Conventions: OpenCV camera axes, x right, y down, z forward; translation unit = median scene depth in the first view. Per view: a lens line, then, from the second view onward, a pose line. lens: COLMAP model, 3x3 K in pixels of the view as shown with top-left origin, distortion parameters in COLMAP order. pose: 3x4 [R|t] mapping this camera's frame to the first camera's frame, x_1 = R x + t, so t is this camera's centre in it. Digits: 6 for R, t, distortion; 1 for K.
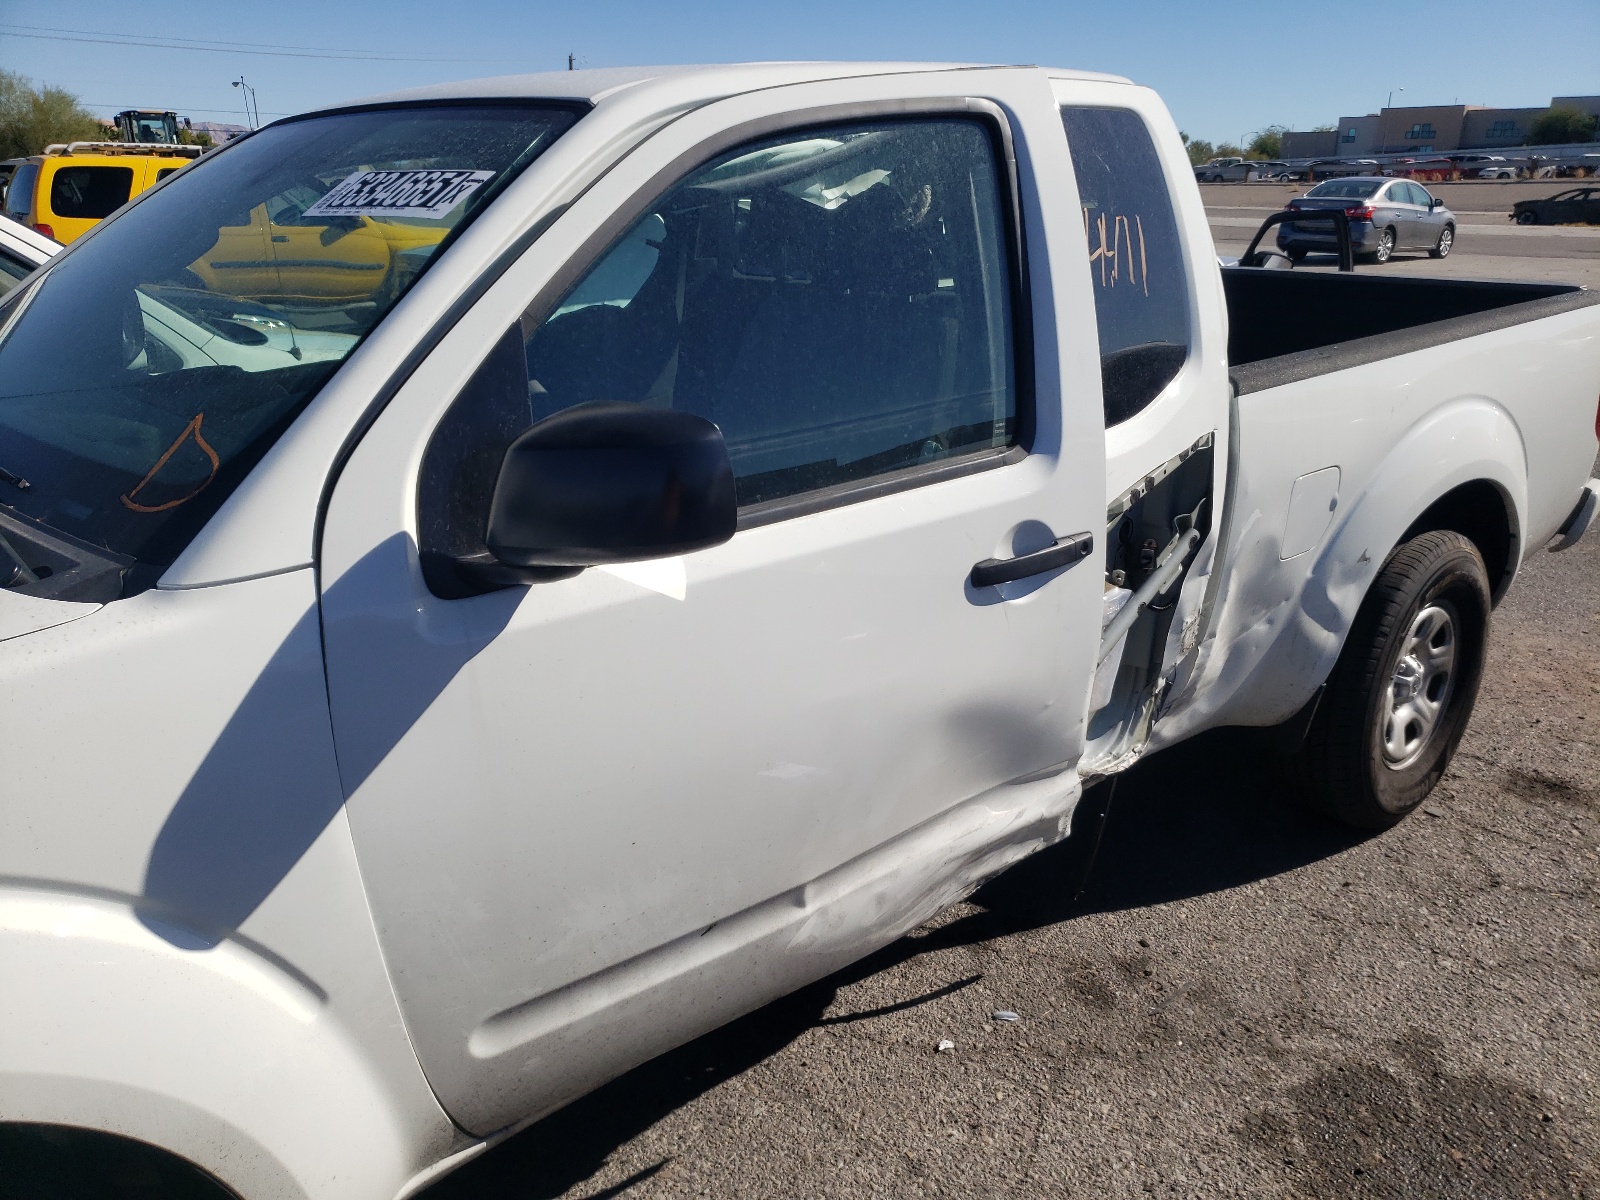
lens RADIAL K [[1236.9, 0, 802.1], [0, 1236.9, 604.7], [0, 0, 1]] dist [0.015768, -0.019866]
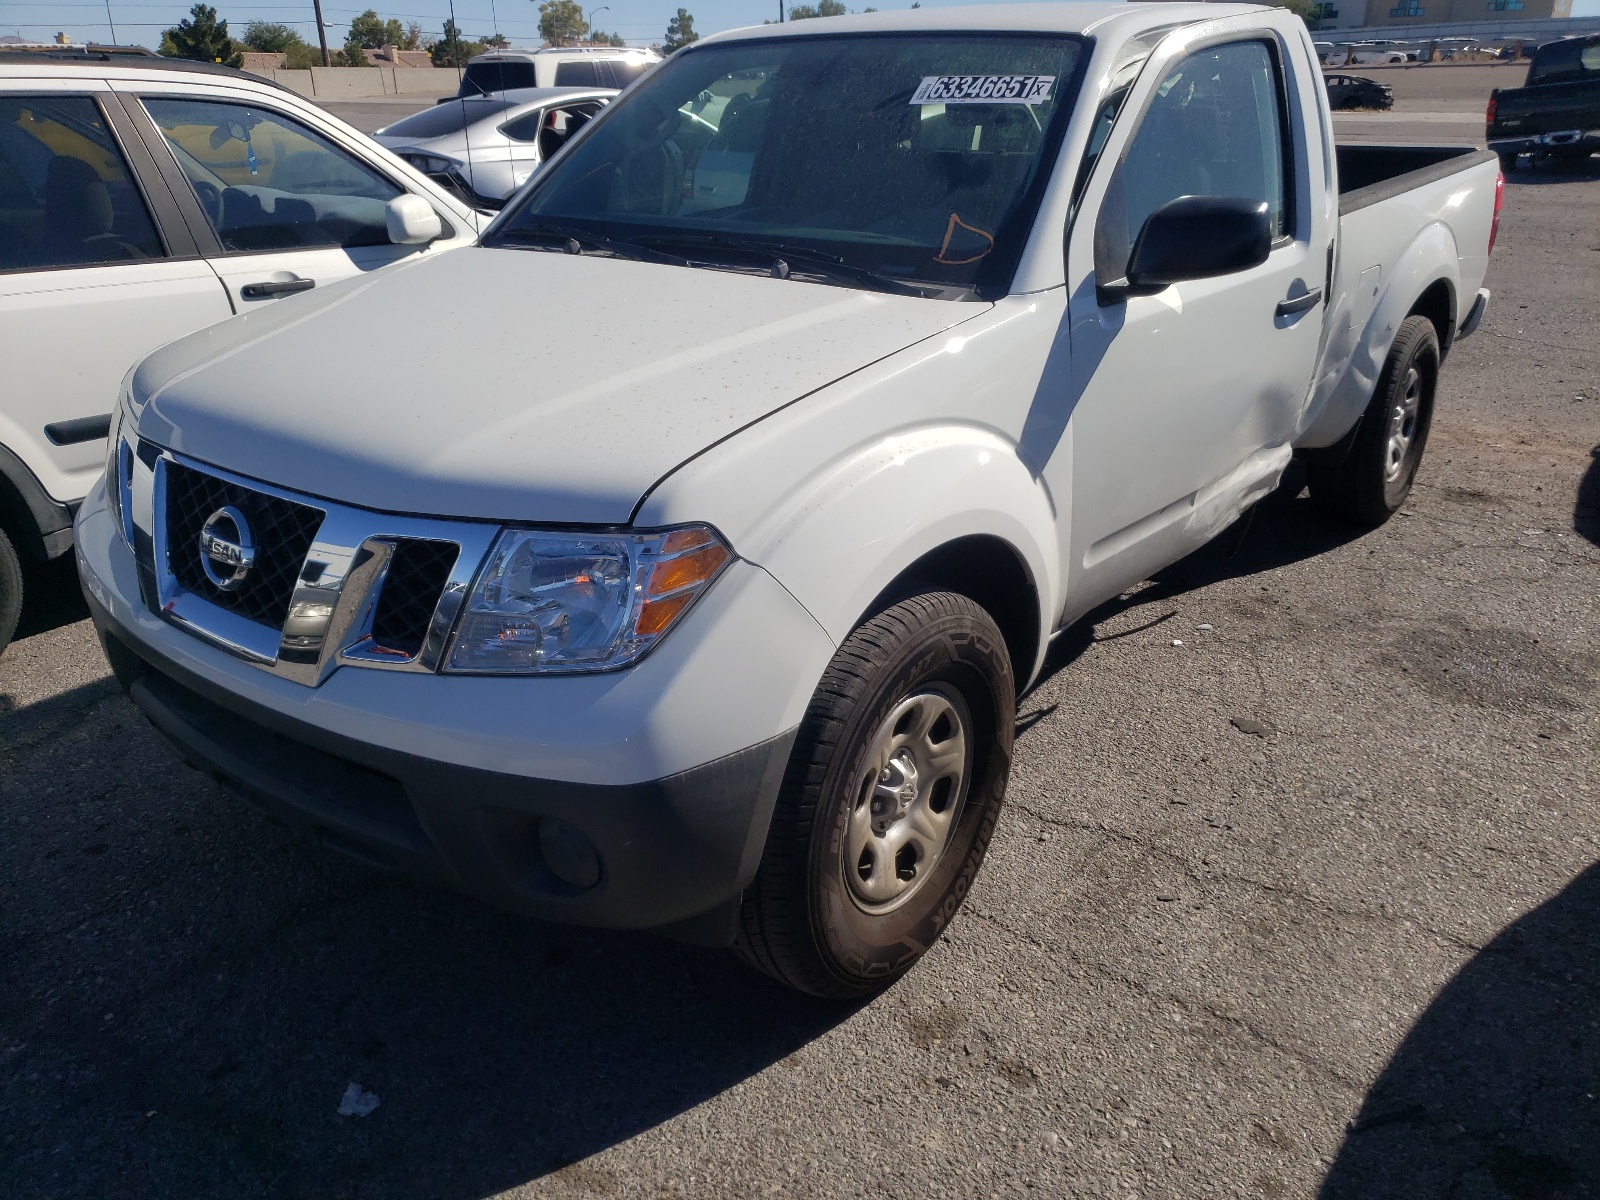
lens RADIAL K [[1236.9, 0, 796.5], [0, 1236.9, 596.5], [0, 0, 1]] dist [0.015768, -0.019866]
pose [[0.984815, -0.074162, 0.156967, -0.545371], [0.062860, 0.995141, 0.075785, 0.133625], [-0.161825, -0.064767, 0.984692, -0.418497]]
